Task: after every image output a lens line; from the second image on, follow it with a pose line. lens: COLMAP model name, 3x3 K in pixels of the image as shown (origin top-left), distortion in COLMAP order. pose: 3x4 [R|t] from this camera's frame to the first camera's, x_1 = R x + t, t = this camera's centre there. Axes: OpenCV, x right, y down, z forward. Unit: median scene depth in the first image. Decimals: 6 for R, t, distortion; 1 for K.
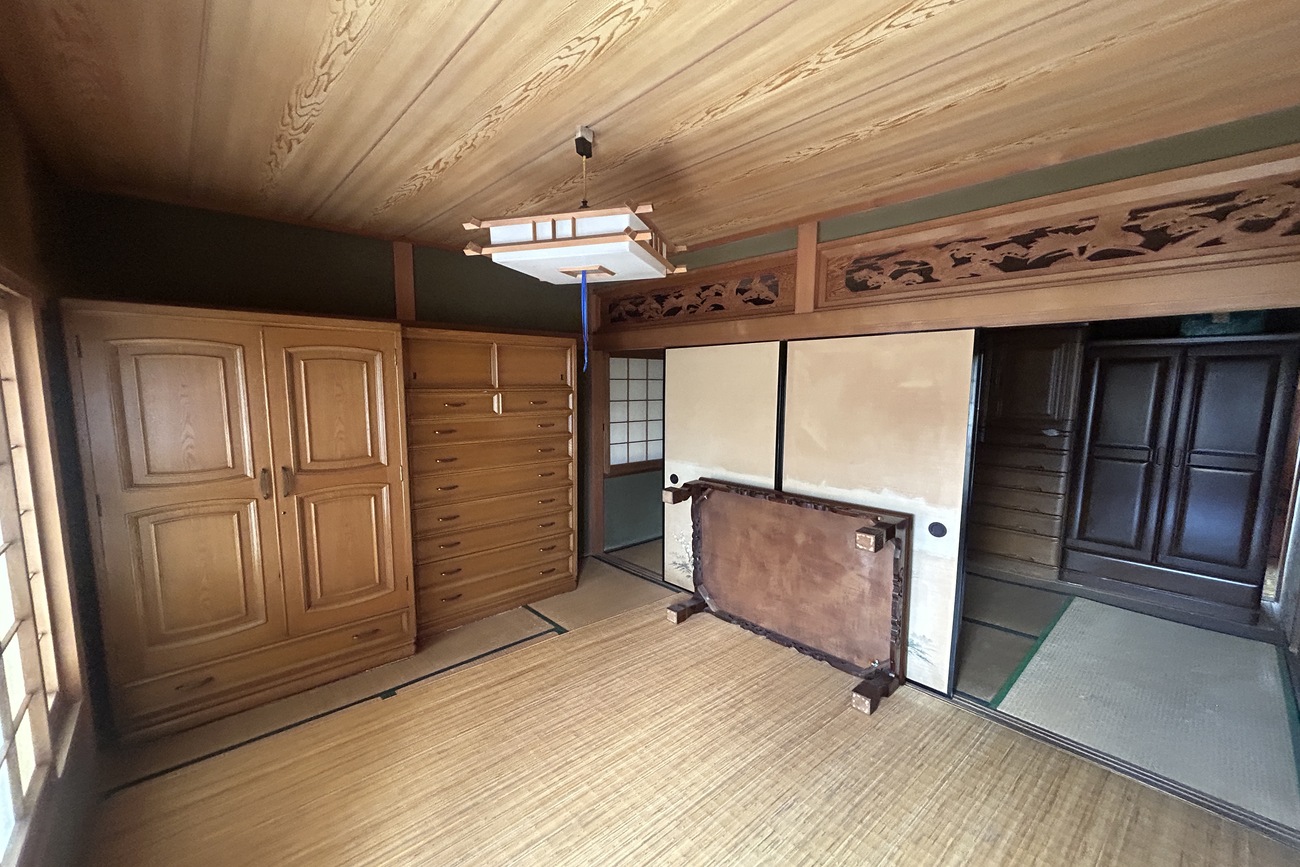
lens RADIAL K [[520.4, 0, 650.0], [0, 520.4, 433.5], [0, 0, 1]] dist [0.000027, -0.000038]
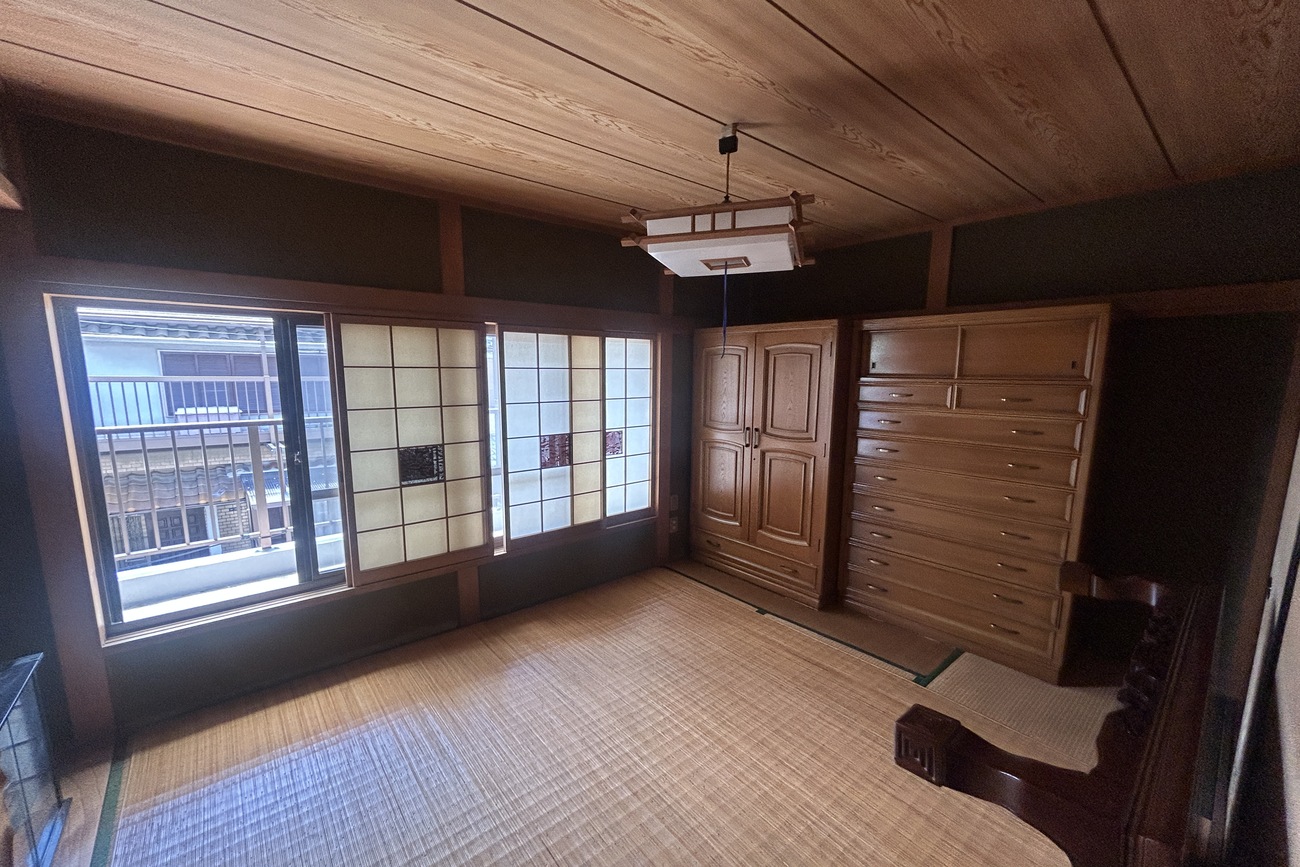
lens RADIAL K [[524.7, 0, 650.0], [0, 524.7, 433.5], [0, 0, 1]] dist [0.000761, 0.000095]
pose [[-0.020399, 0.115188, -0.993134, 0.589164], [-0.108521, 0.987217, 0.116730, -0.046562], [0.993885, 0.110157, -0.007638, 0.539048]]
